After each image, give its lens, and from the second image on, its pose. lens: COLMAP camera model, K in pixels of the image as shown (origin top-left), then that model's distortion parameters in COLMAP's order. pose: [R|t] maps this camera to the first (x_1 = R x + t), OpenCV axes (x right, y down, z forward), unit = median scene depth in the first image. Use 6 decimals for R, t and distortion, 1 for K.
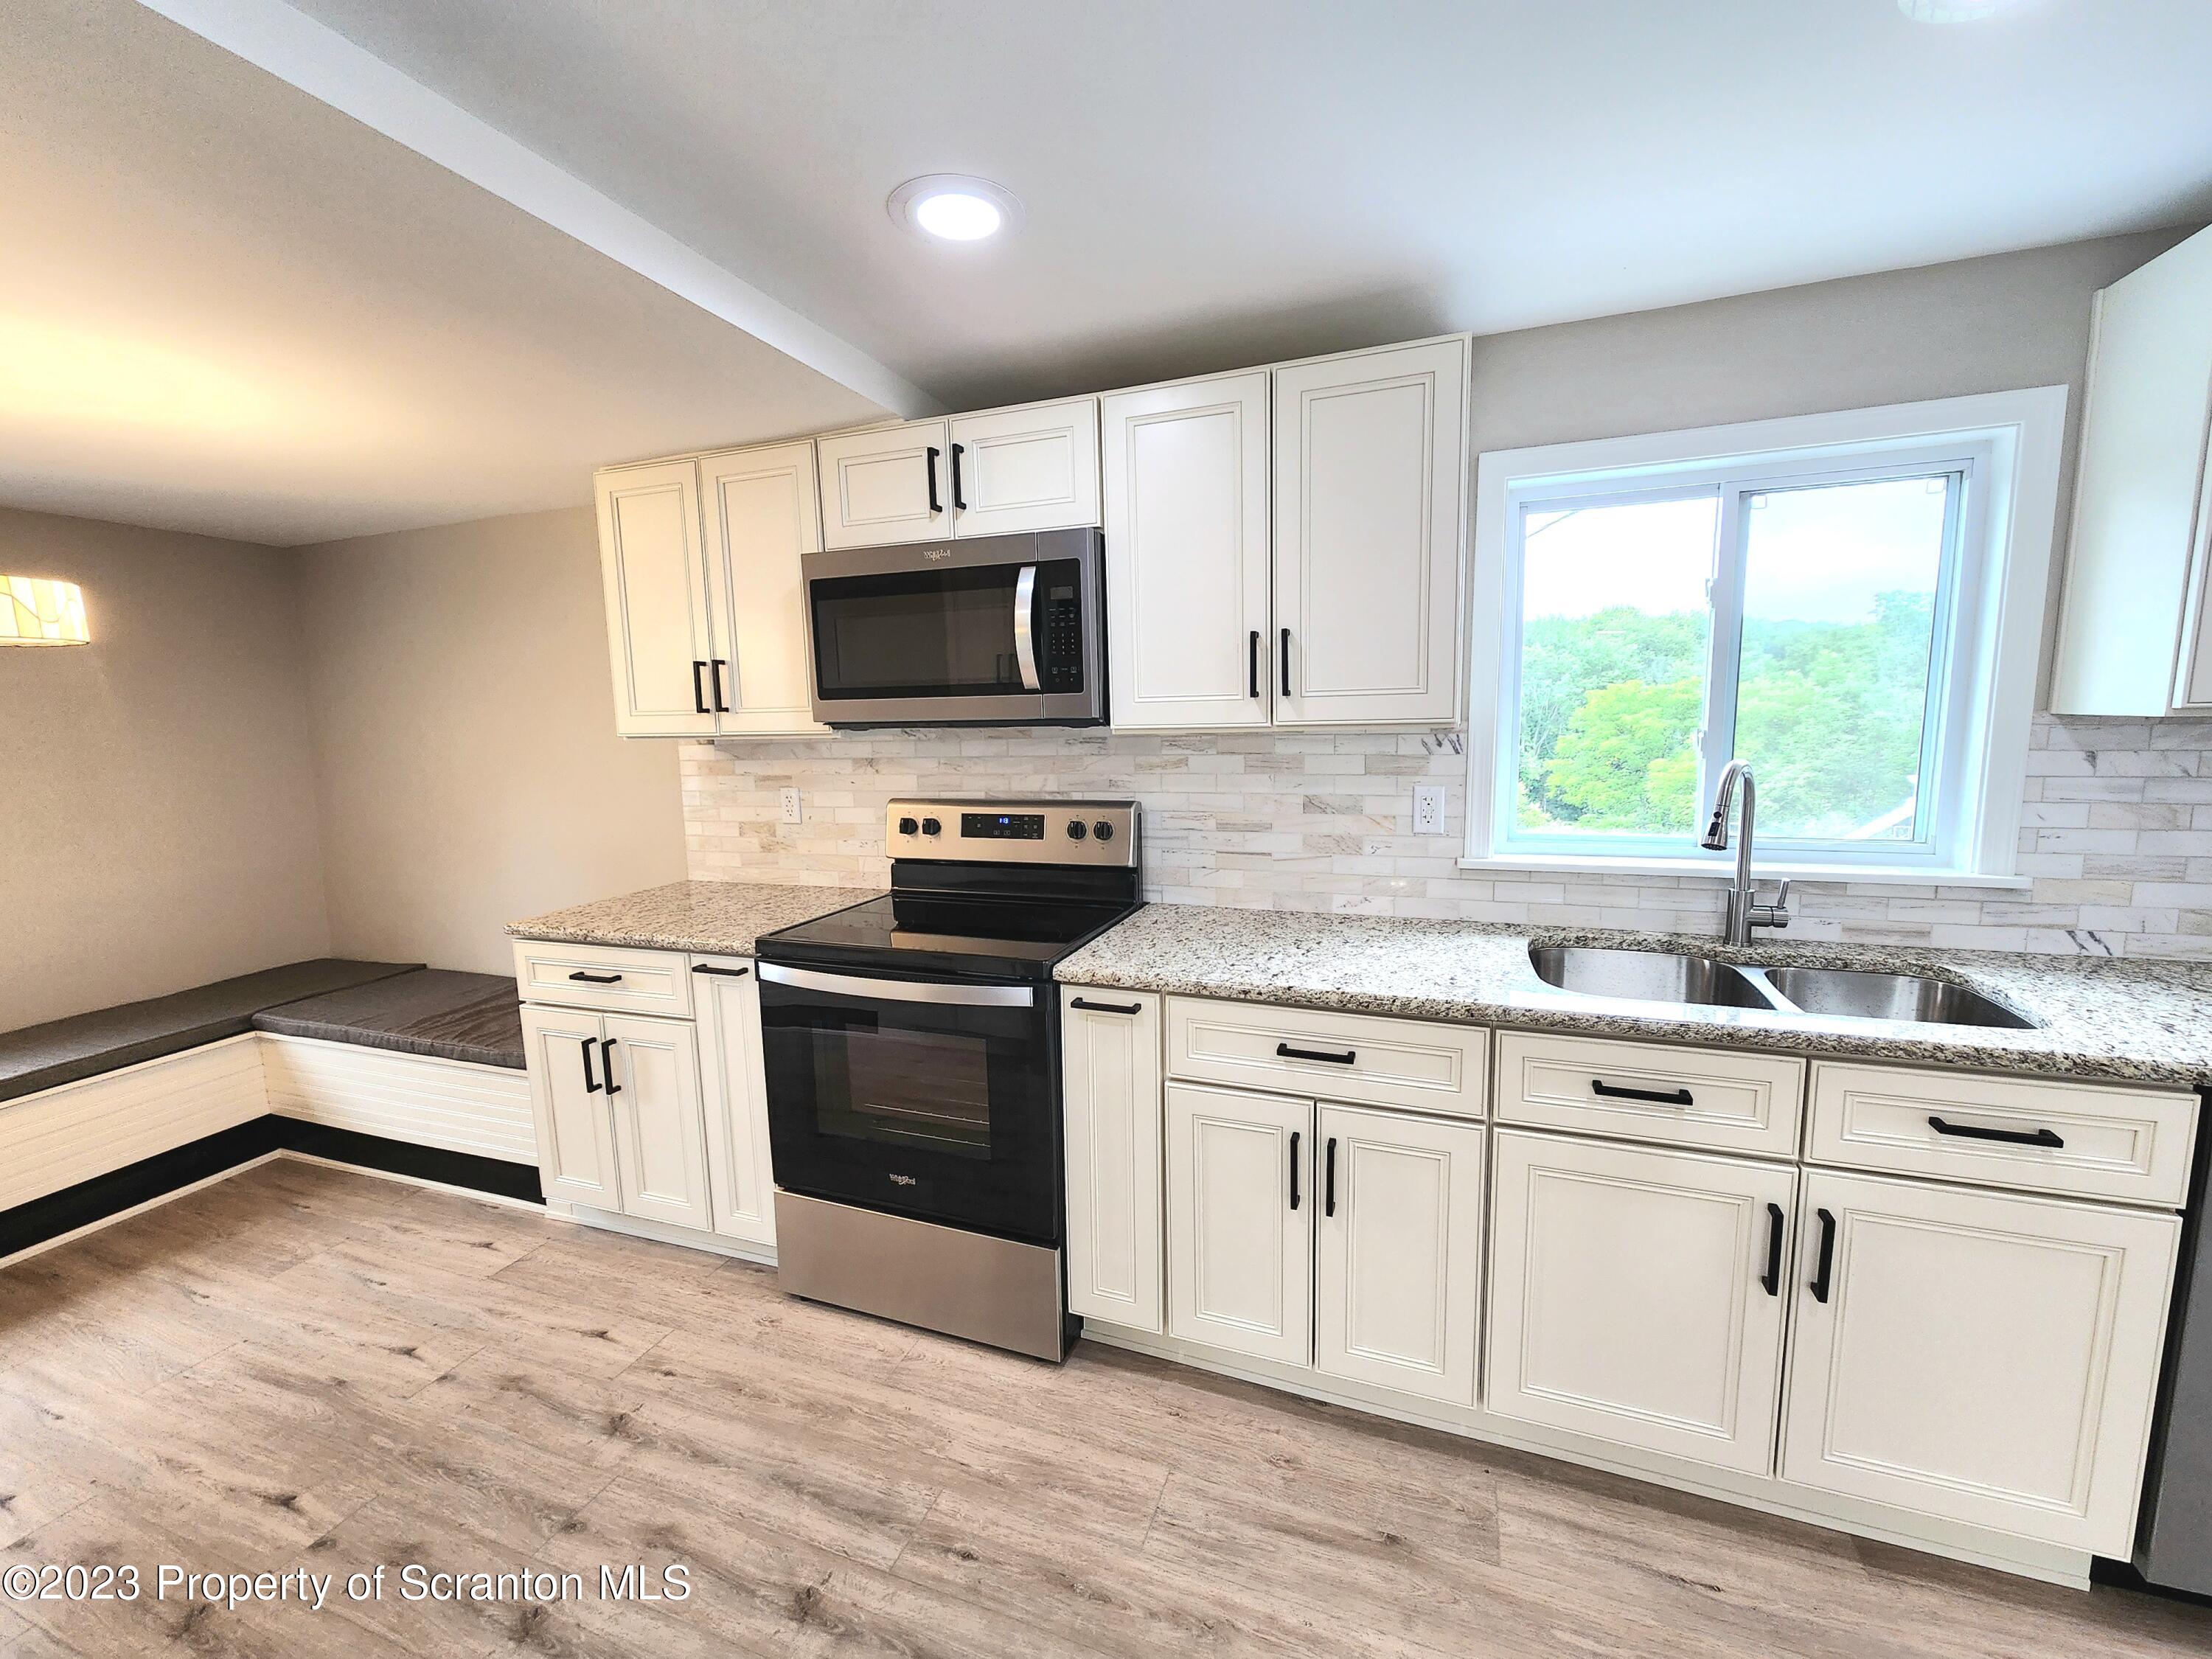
lens RADIAL K [[911.5, 0, 1108.4], [0, 911.5, 834.7], [0, 0, 1]] dist [0.004758, -0.001995]
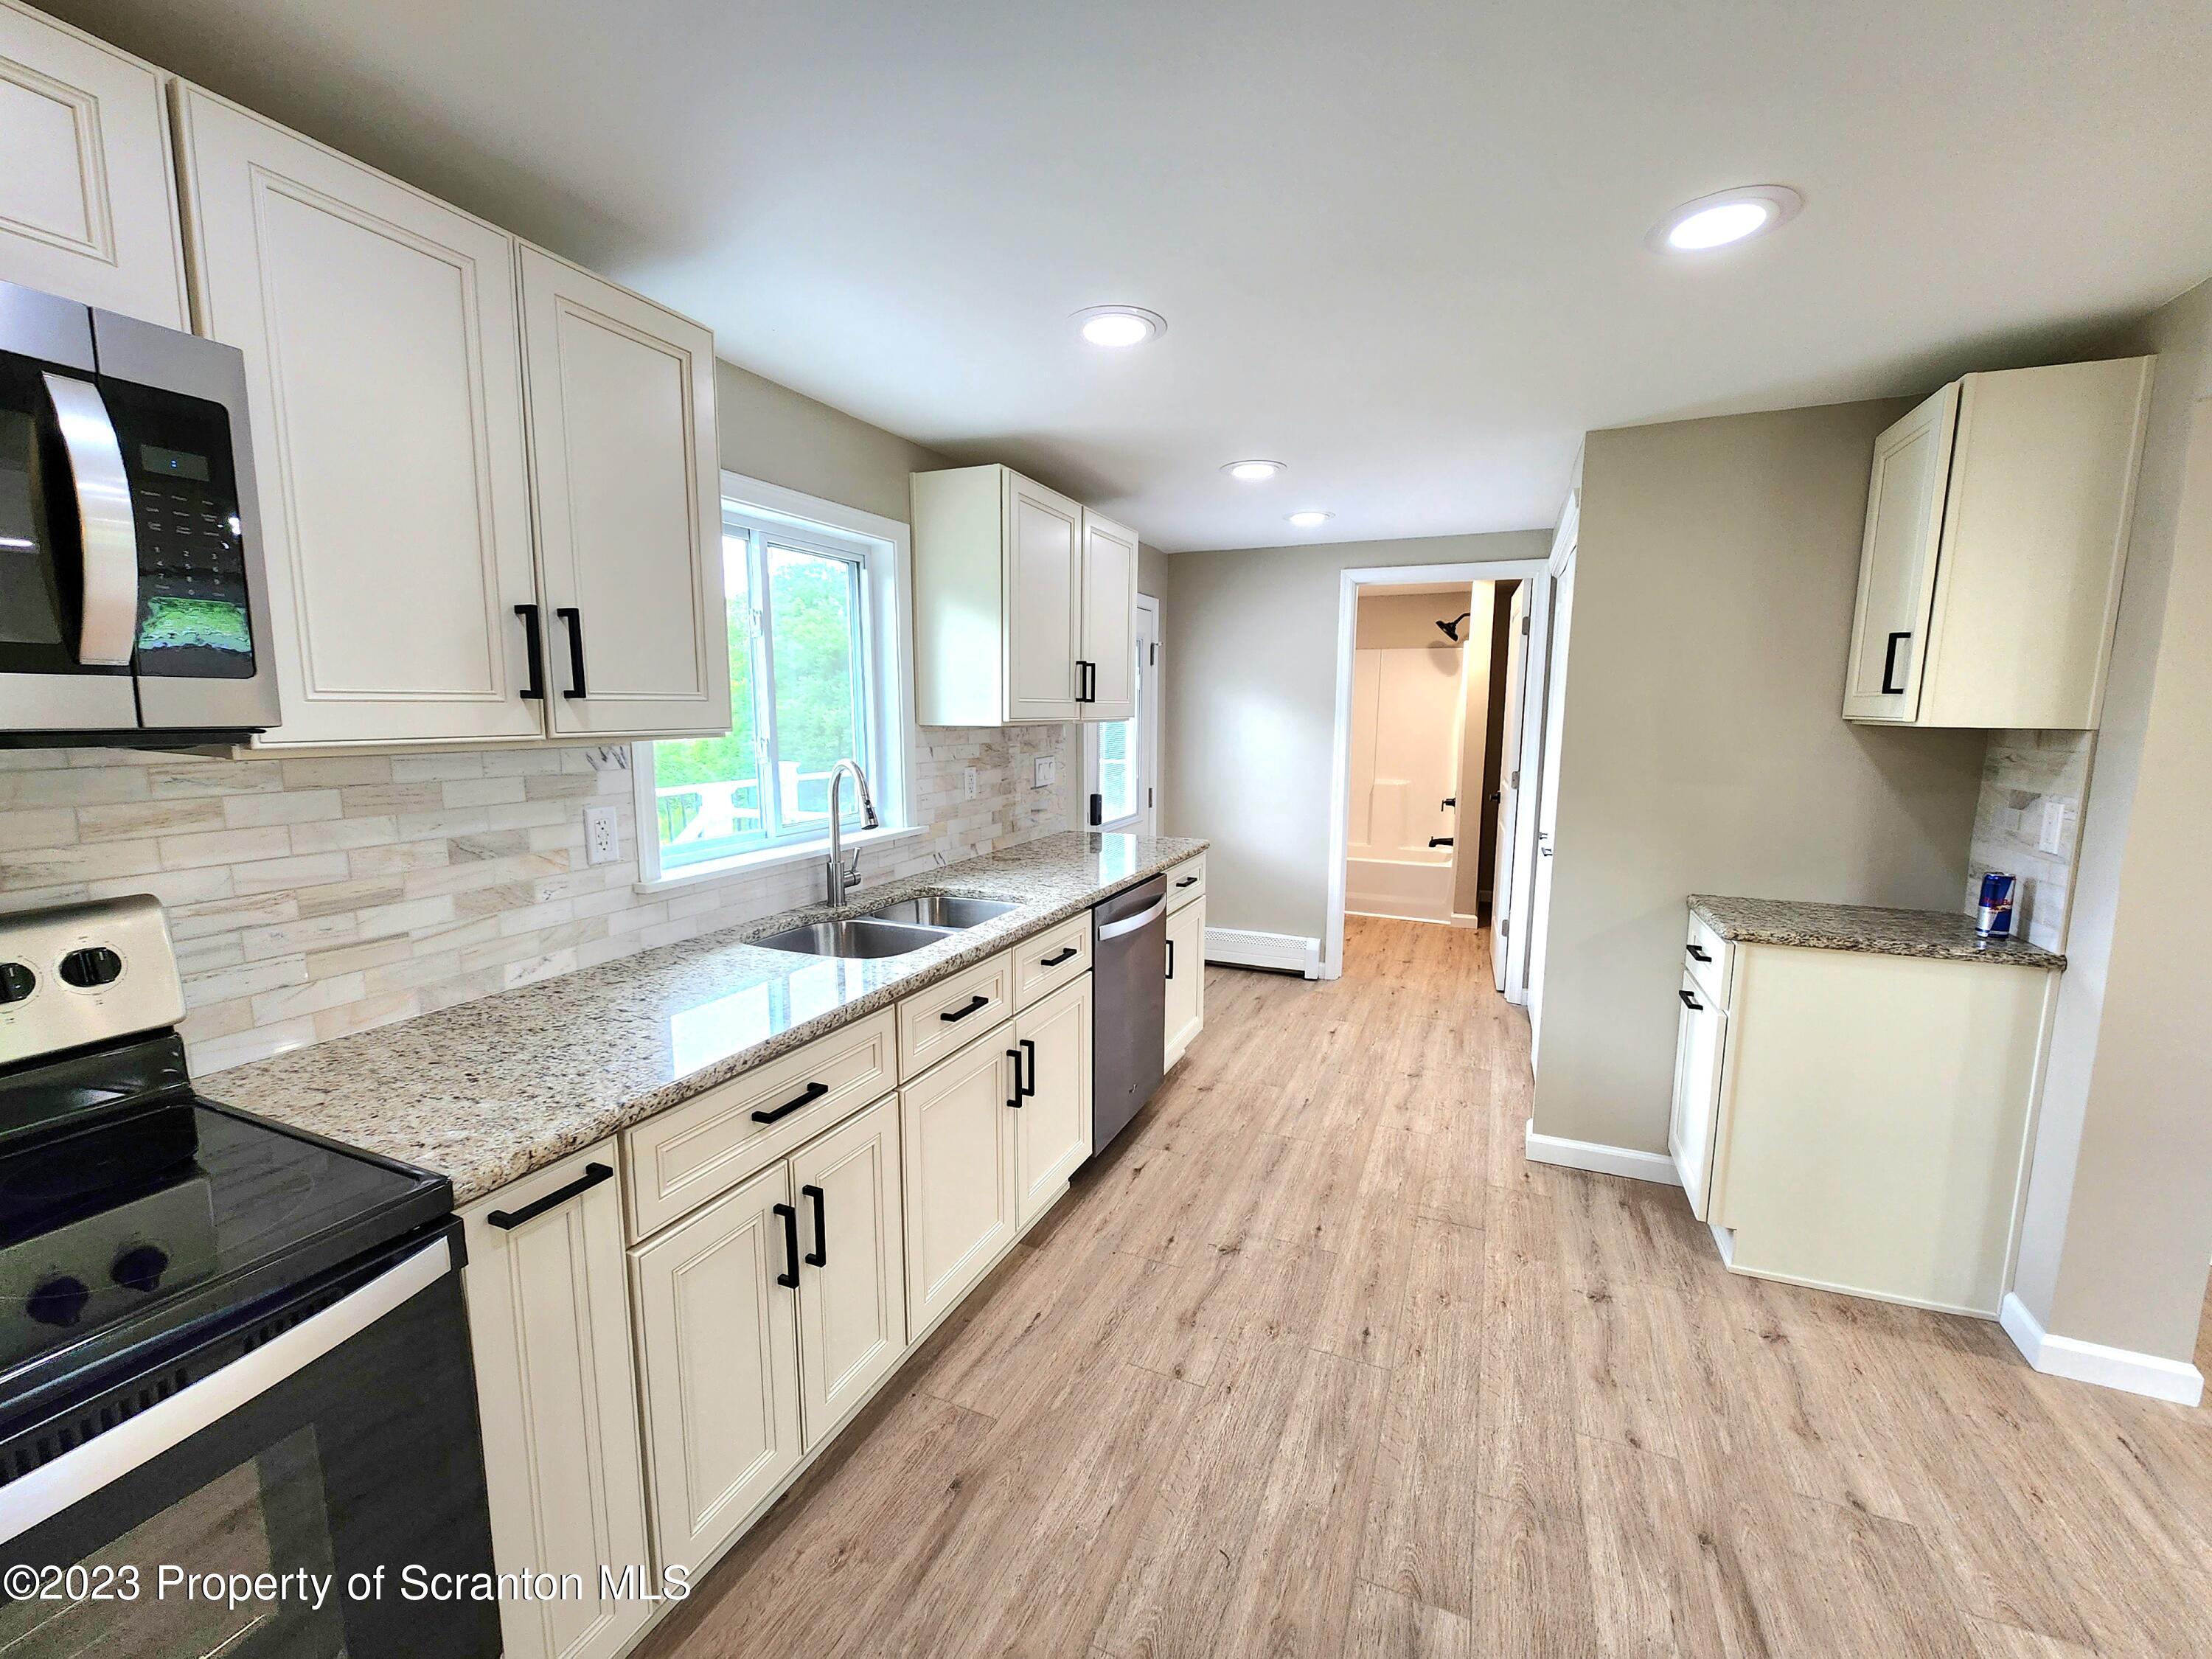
lens RADIAL K [[911.5, 0, 1106.2], [0, 911.5, 829.4], [0, 0, 1]] dist [0.004758, -0.001995]
pose [[0.055177, -0.110962, 0.992292, -0.557168], [0.135433, 0.985453, 0.102667, -0.066120], [-0.989249, 0.128725, 0.069402, 0.544833]]
